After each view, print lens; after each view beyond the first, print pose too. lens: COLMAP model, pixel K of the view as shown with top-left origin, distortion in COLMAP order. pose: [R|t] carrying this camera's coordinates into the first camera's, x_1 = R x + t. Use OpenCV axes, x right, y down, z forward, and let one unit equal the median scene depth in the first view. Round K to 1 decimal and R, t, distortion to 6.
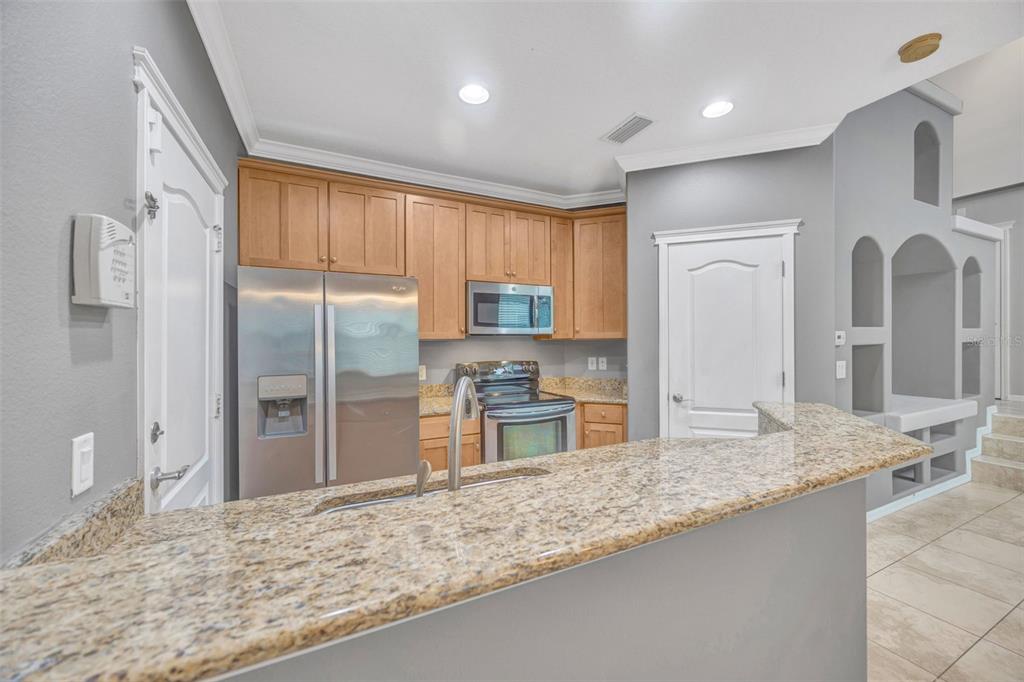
lens RADIAL K [[390.7, 0, 508.6], [0, 390.7, 342.2], [0, 0, 1]] dist [-0.002699, 0.000323]
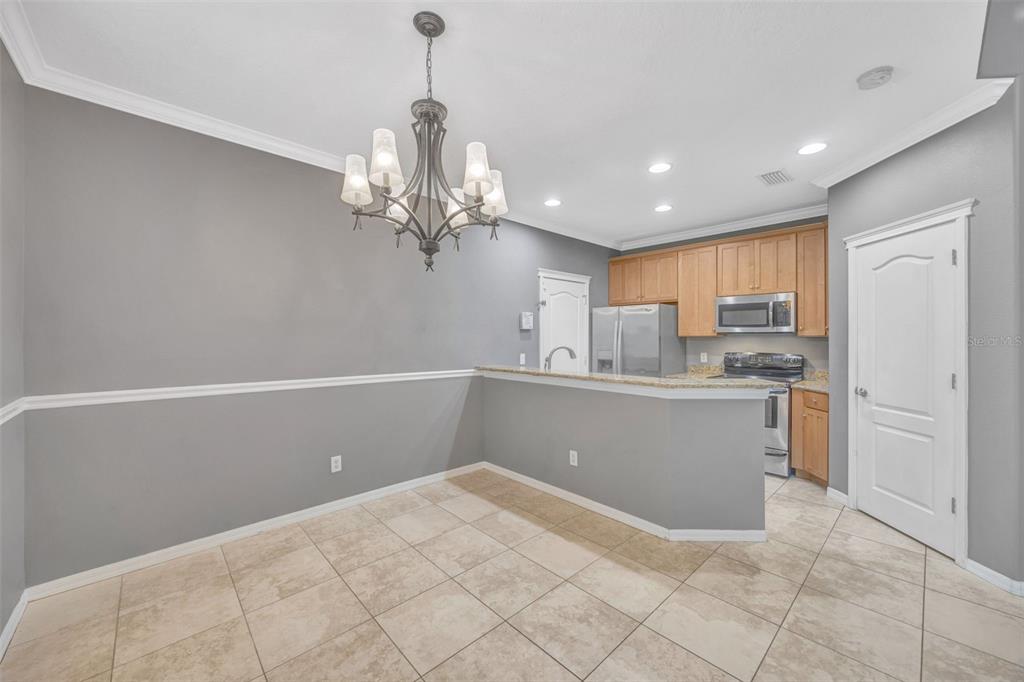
lens RADIAL K [[390.7, 0, 511.6], [0, 390.7, 338.2], [0, 0, 1]] dist [-0.002699, 0.000323]
pose [[0.294954, 0.008671, -0.955472, 1.254661], [-0.006871, 0.999952, 0.006954, -0.003767], [0.955487, 0.004514, 0.294999, -0.227454]]
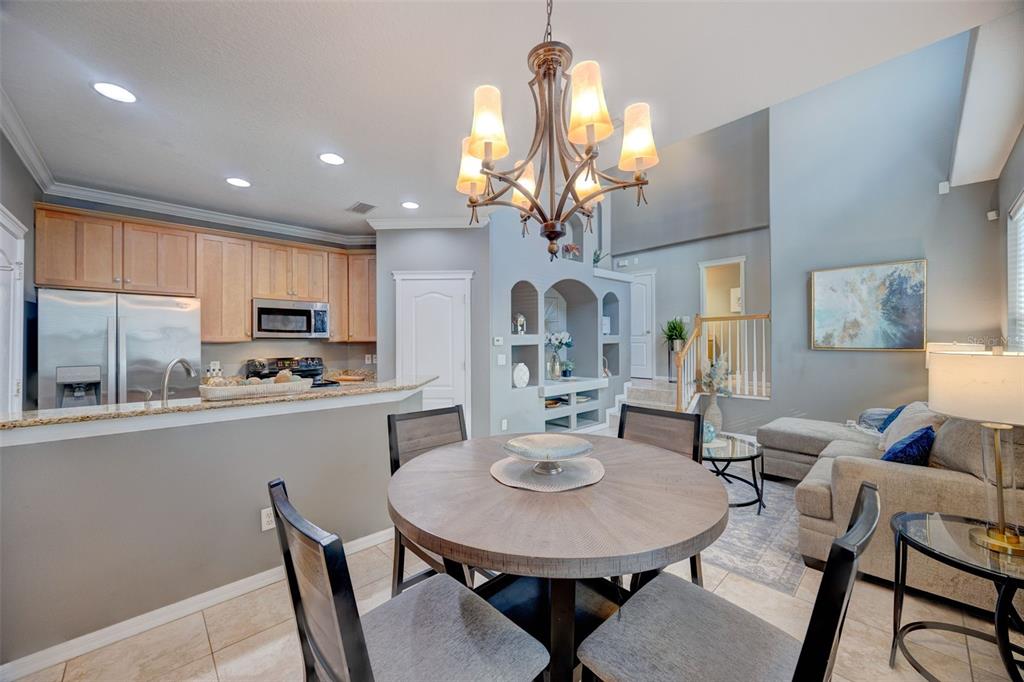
lens RADIAL K [[390.7, 0, 509.3], [0, 390.7, 339.7], [0, 0, 1]] dist [-0.002699, 0.000323]
pose [[0.952346, 0.002424, 0.305010, 0.376836], [0.001496, 0.999919, -0.012620, 0.005856], [-0.305016, 0.012475, 0.952266, -0.641661]]
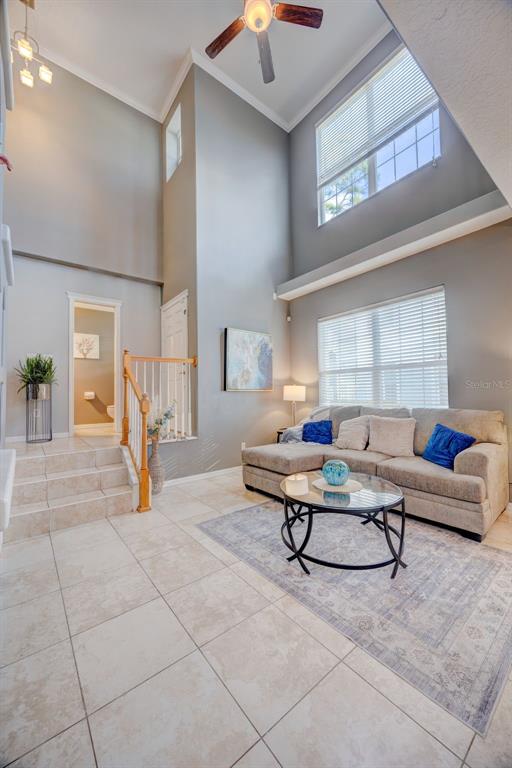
lens RADIAL K [[293.0, 0, 256.5], [0, 293.0, 383.3], [0, 0, 1]] dist [-0.002699, 0.000323]
pose [[-0.223870, 0.047372, 0.973467, 0.584387], [0.025536, 0.998760, -0.042730, 0.063595], [-0.974284, 0.015293, -0.224803, 0.833092]]
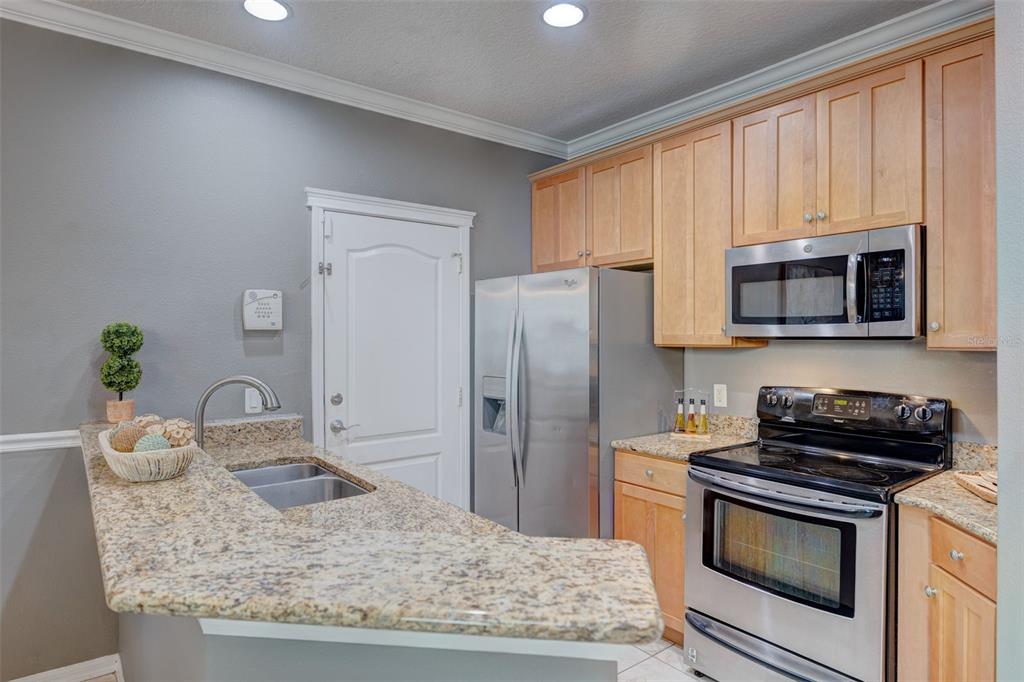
lens RADIAL K [[582.7, 0, 515.2], [0, 582.7, 339.5], [0, 0, 1]] dist [-0.014583, 0.001607]
pose [[0.209711, 0.006242, -0.977744, 0.794272], [-0.006832, 0.999965, 0.004918, -0.021308], [0.977740, 0.005649, 0.209746, 0.559361]]
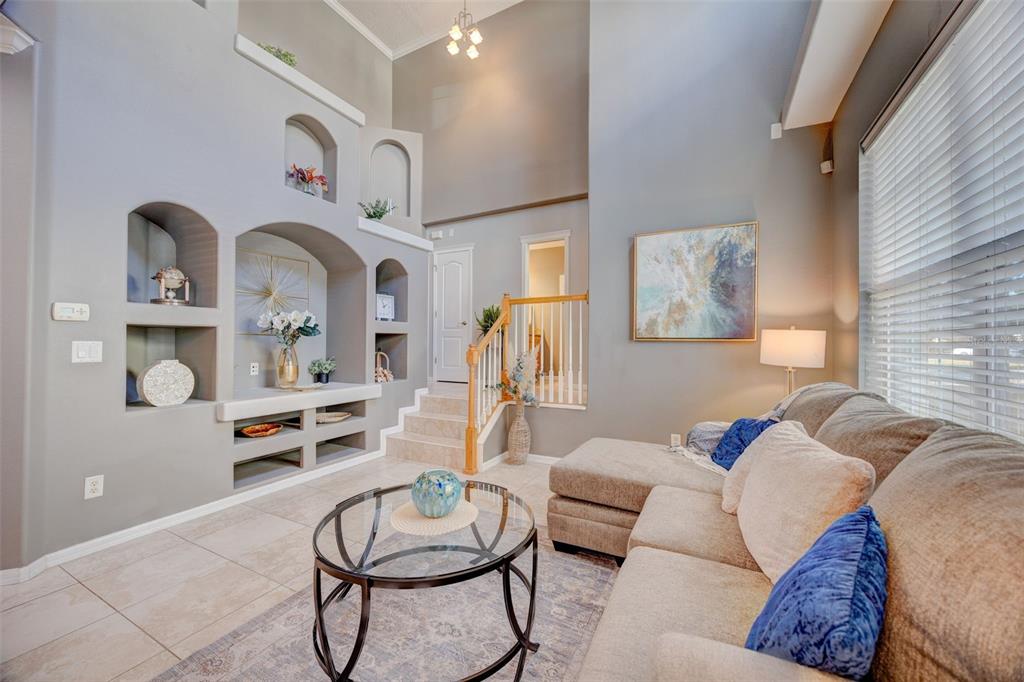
lens RADIAL K [[390.7, 0, 511.0], [0, 390.7, 339.9], [0, 0, 1]] dist [-0.002699, 0.000323]
pose [[0.800342, 0.018298, 0.599264, 1.103035], [-0.006632, 0.999743, -0.021668, 0.059319], [-0.599507, 0.013367, 0.800258, -0.181781]]
